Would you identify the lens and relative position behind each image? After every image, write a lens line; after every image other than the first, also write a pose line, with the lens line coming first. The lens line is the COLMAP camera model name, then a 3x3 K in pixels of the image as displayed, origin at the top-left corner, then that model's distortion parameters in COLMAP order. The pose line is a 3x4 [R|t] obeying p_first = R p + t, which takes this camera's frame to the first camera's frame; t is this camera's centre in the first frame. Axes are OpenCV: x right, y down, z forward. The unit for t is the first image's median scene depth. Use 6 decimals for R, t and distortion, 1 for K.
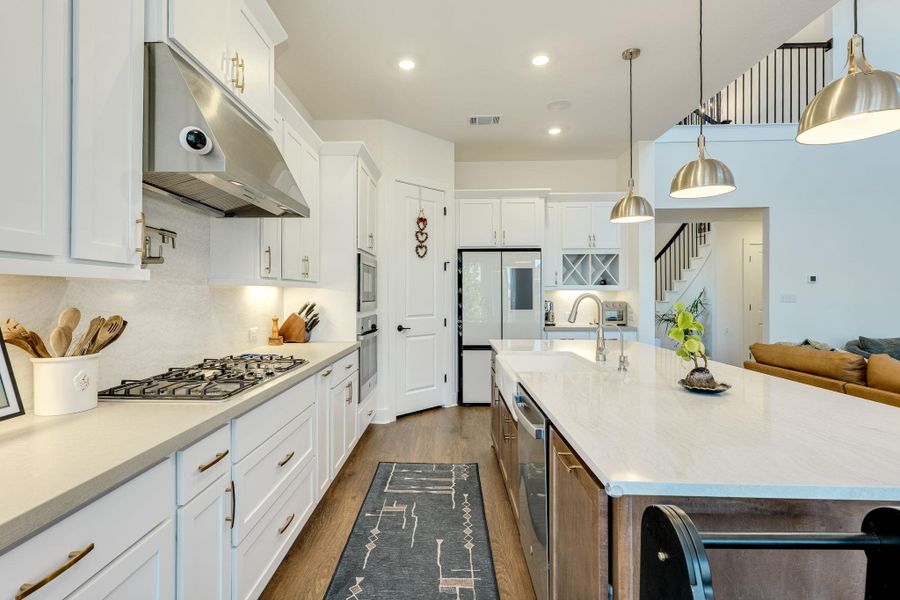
lens RADIAL K [[424.3, 0, 428.9], [0, 424.3, 291.9], [0, 0, 1]] dist [0.003344, 0.000240]
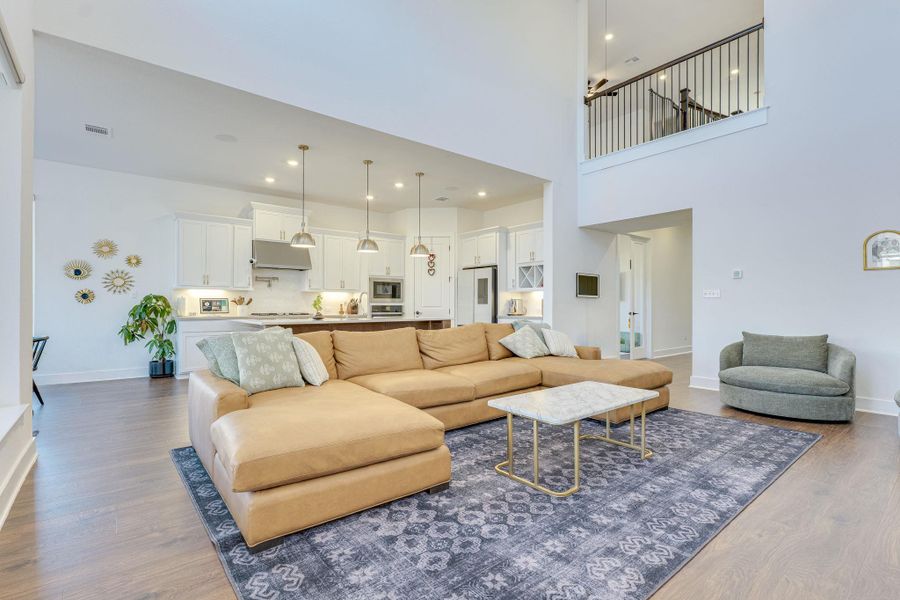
lens RADIAL K [[416.5, 0, 452.2], [0, 416.5, 302.9], [0, 0, 1]] dist [-0.000327, -0.000108]
pose [[0.667695, -0.000133, -0.744435, 1.883970], [0.003984, 0.999986, 0.003394, 0.044729], [0.744424, -0.005232, 0.667687, -0.203702]]
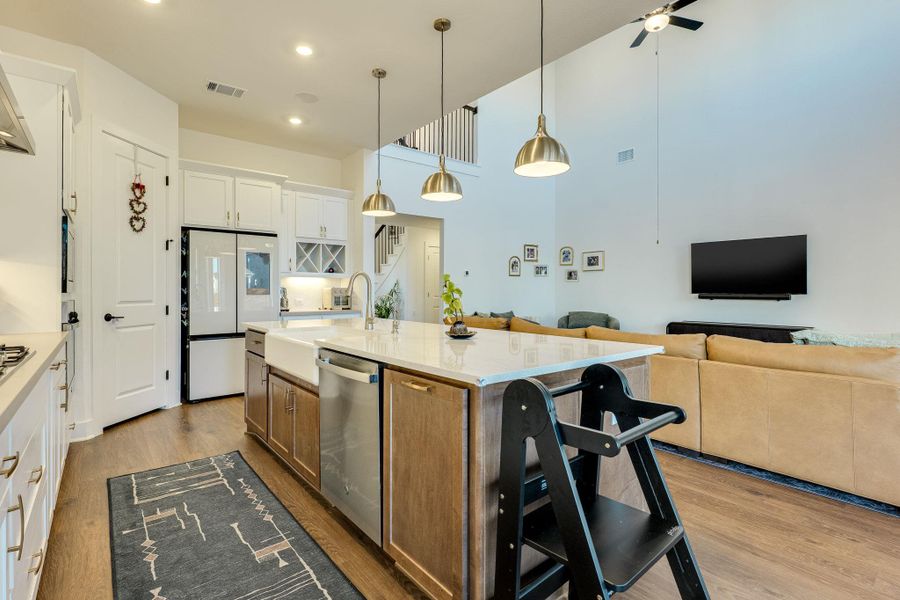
lens RADIAL K [[424.3, 0, 428.9], [0, 424.3, 291.9], [0, 0, 1]] dist [0.003344, 0.000240]
pose [[0.765227, 0.001284, 0.643759, -0.156403], [-0.008229, 0.999936, 0.007787, 0.033733], [-0.643708, -0.011256, 0.765189, -0.001001]]
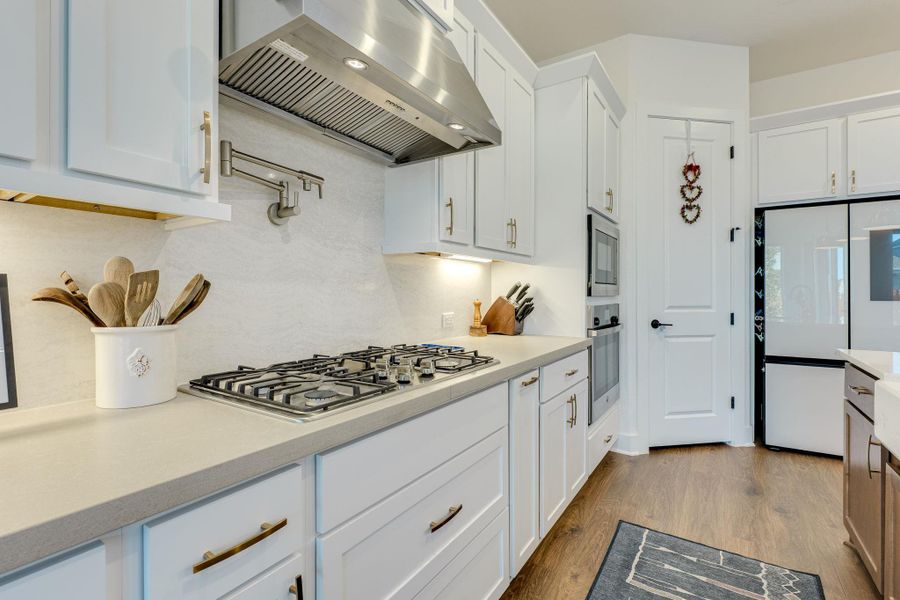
lens RADIAL K [[424.3, 0, 428.9], [0, 424.3, 291.9], [0, 0, 1]] dist [0.003344, 0.000240]
pose [[0.848014, 0.000227, -0.529973, -0.016598], [0.003009, 0.999982, 0.005244, 0.034914], [0.529964, -0.006042, 0.847998, 0.254665]]
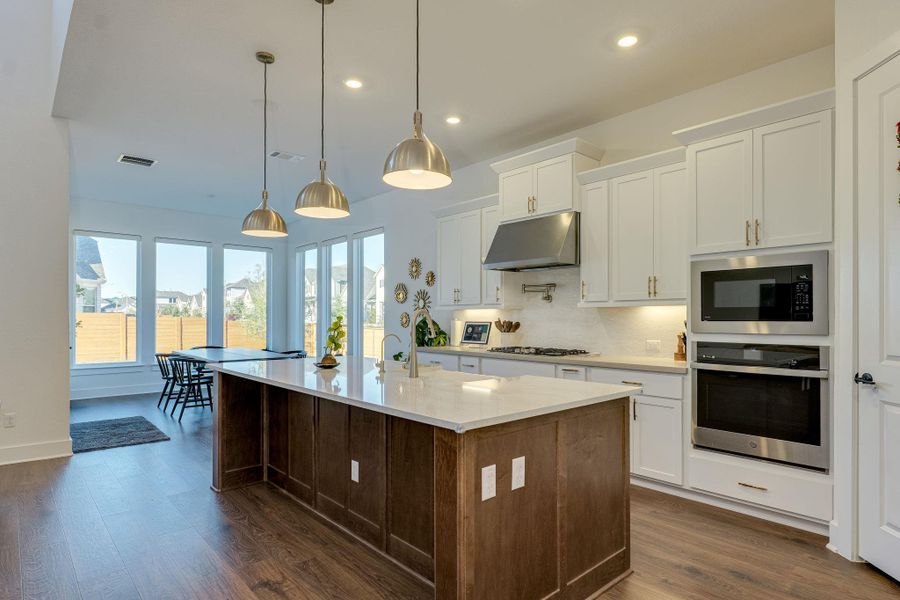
lens RADIAL K [[491.2, 0, 471.6], [0, 491.2, 315.9], [0, 0, 1]] dist [0.002337, 0.000404]
pose [[-0.693729, -0.001944, -0.720233, 0.828157], [0.006344, 0.999941, -0.008810, 0.019716], [0.720208, -0.010680, -0.693676, 1.371128]]
